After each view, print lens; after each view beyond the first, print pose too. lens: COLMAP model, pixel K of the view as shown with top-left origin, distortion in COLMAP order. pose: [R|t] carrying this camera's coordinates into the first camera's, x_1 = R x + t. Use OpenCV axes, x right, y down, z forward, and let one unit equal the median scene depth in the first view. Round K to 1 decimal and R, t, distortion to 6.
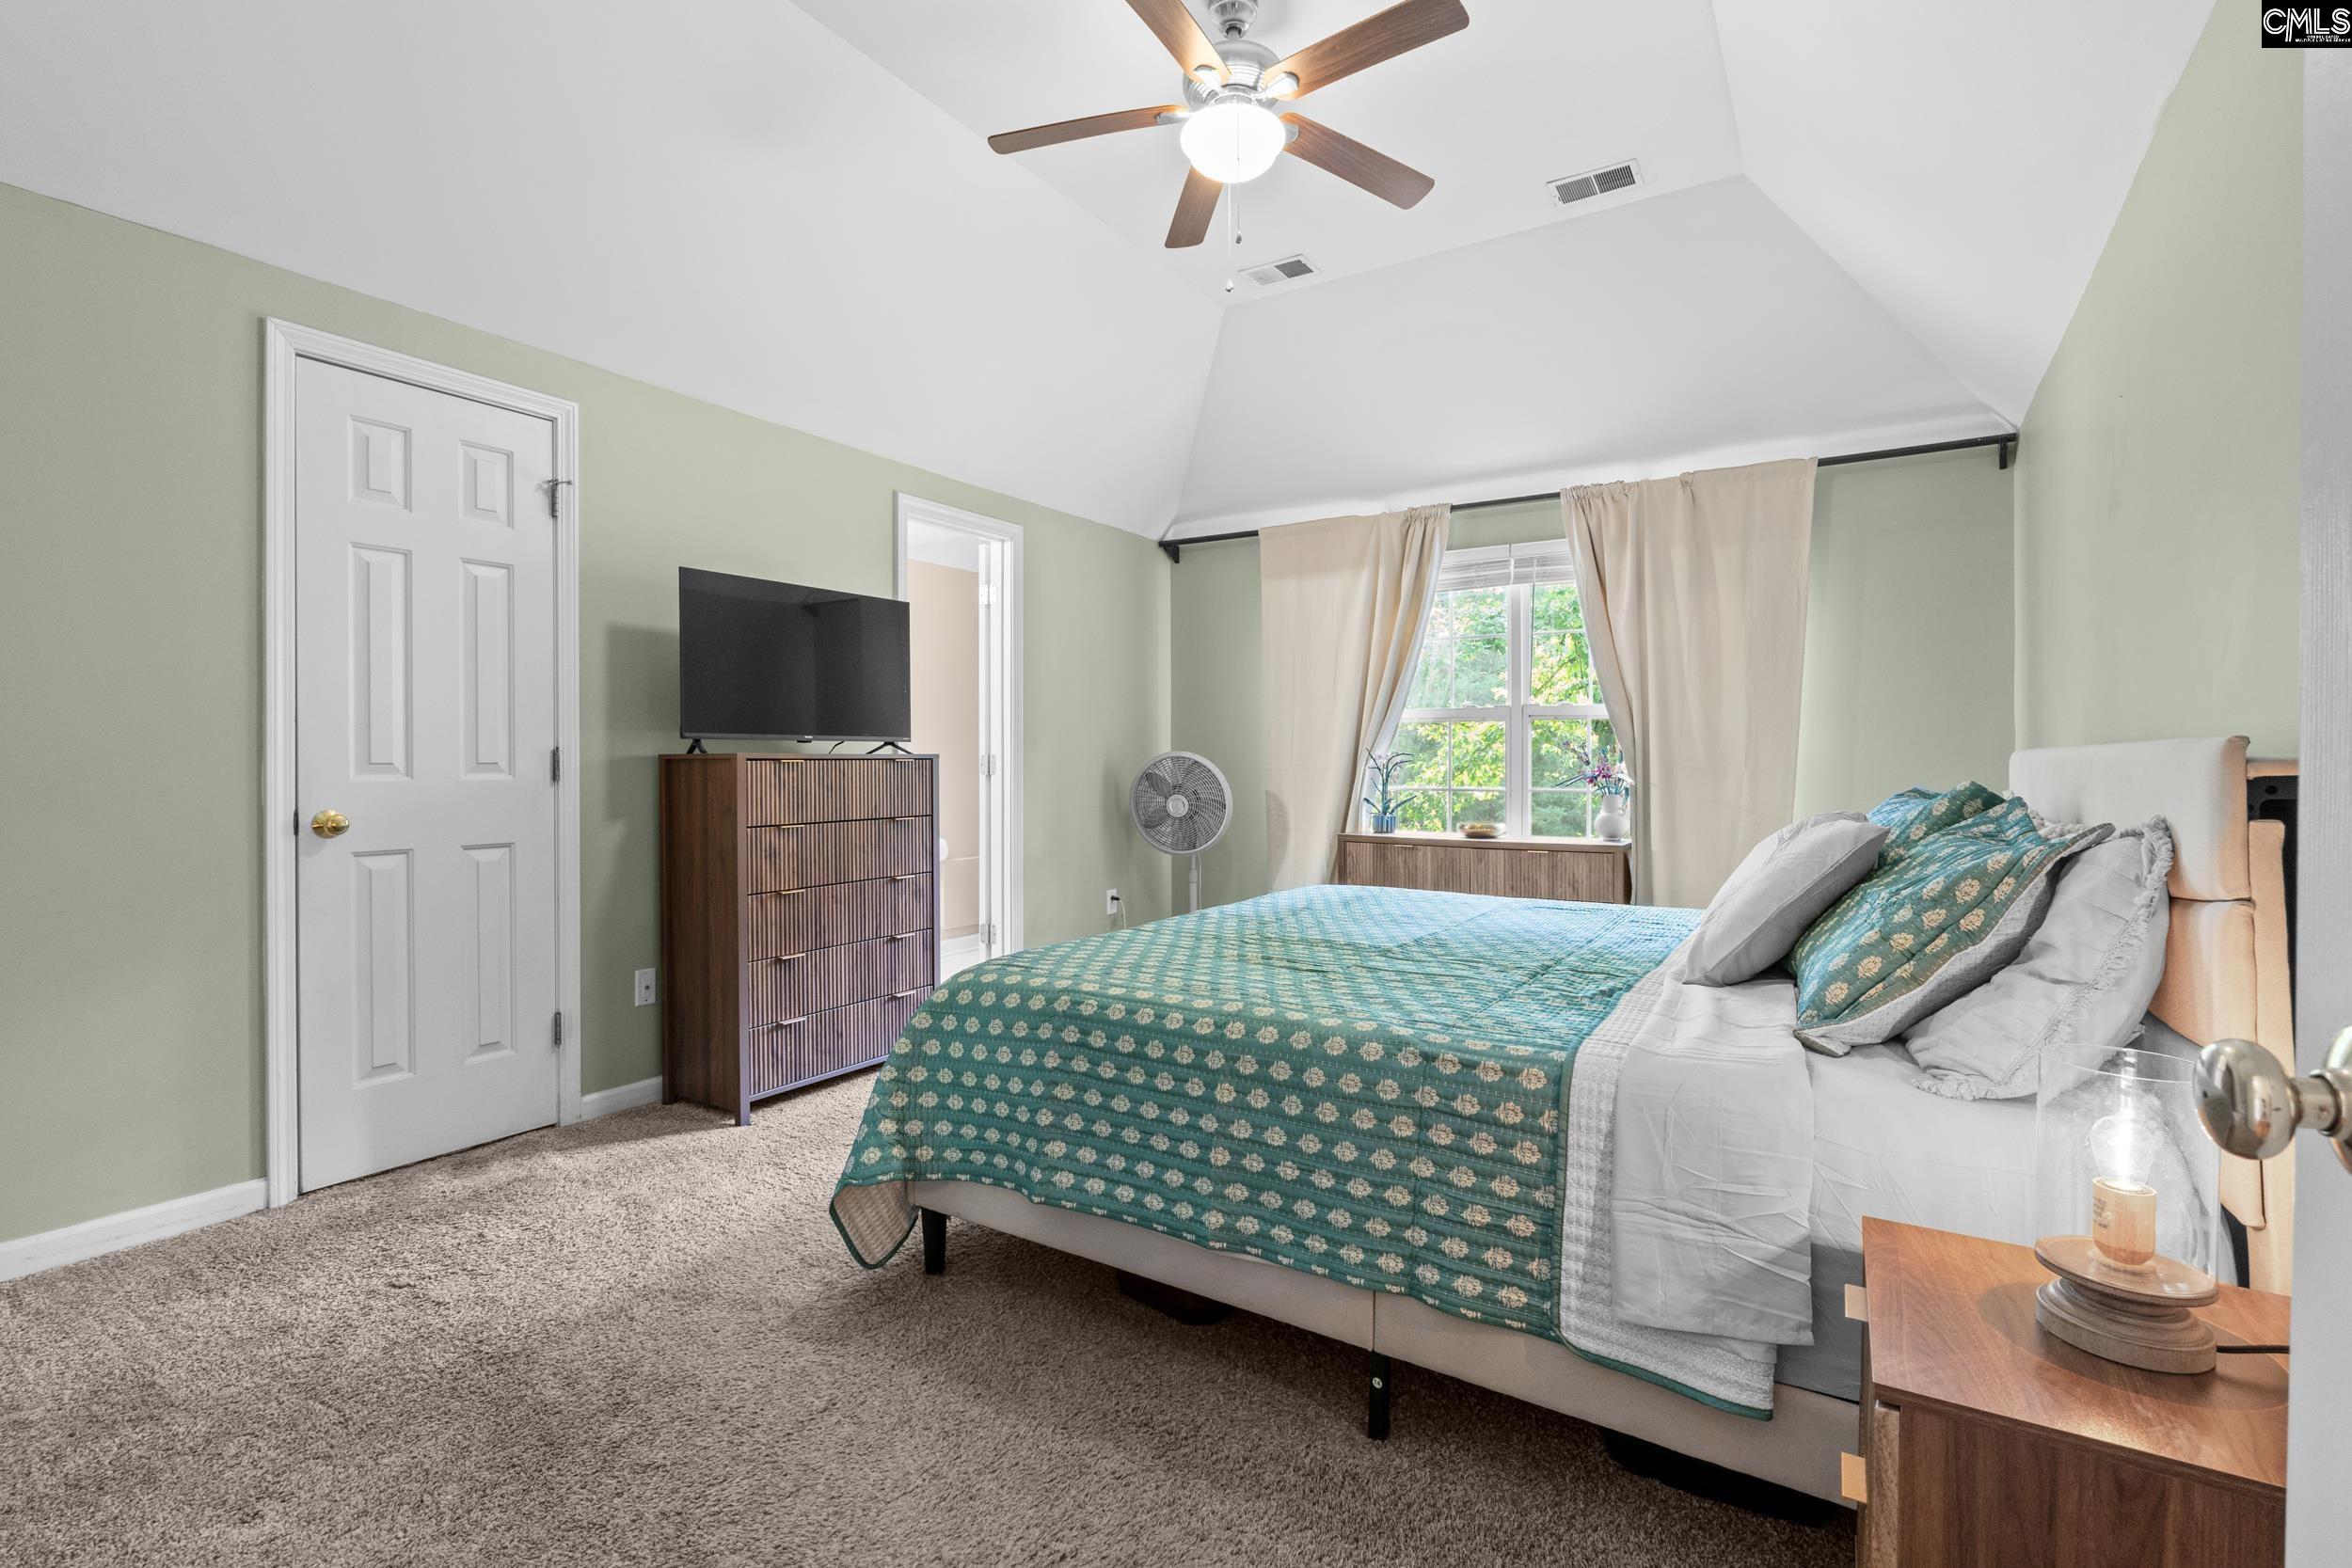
lens RADIAL K [[1094.0, 0, 1176.6], [0, 1094.0, 759.2], [0, 0, 1]] dist [-0.000825, -0.000554]
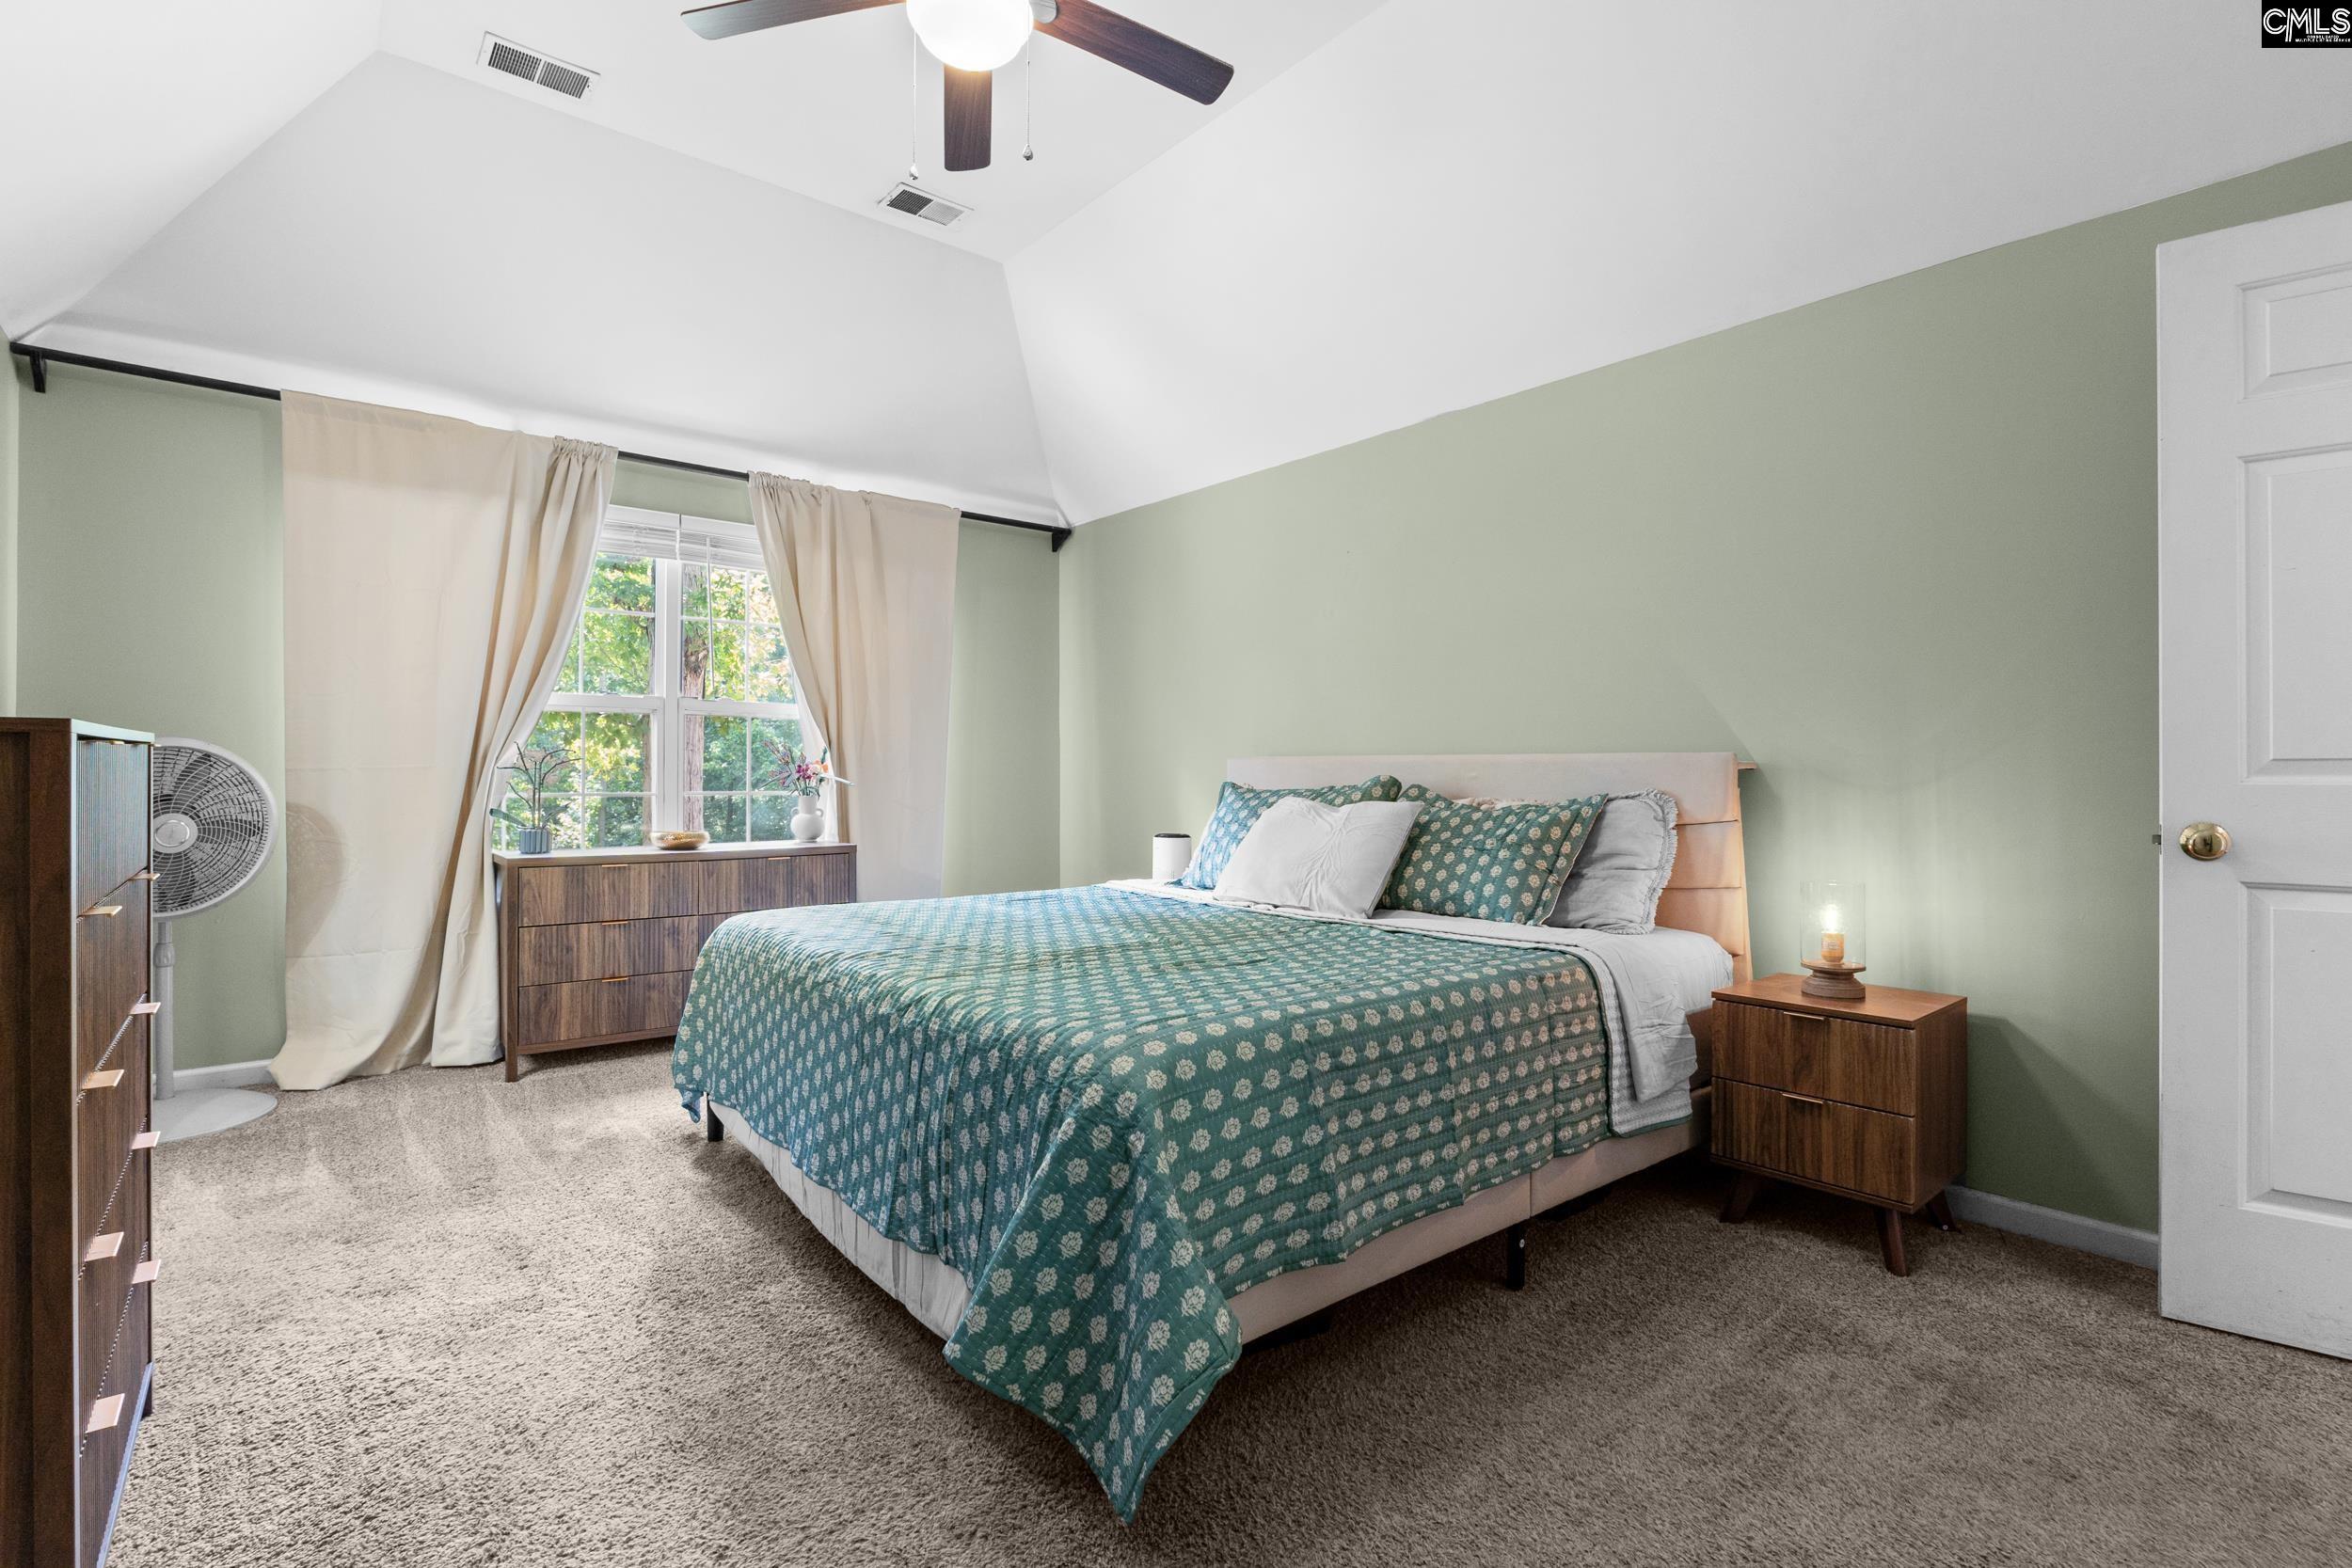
lens RADIAL K [[1094.0, 0, 1176.6], [0, 1094.0, 759.2], [0, 0, 1]] dist [-0.000825, -0.000554]
pose [[0.298166, 0.009315, 0.954469, -0.459316], [-0.005018, 0.999954, -0.008191, 0.005949], [-0.954501, -0.002348, 0.298199, 0.395819]]
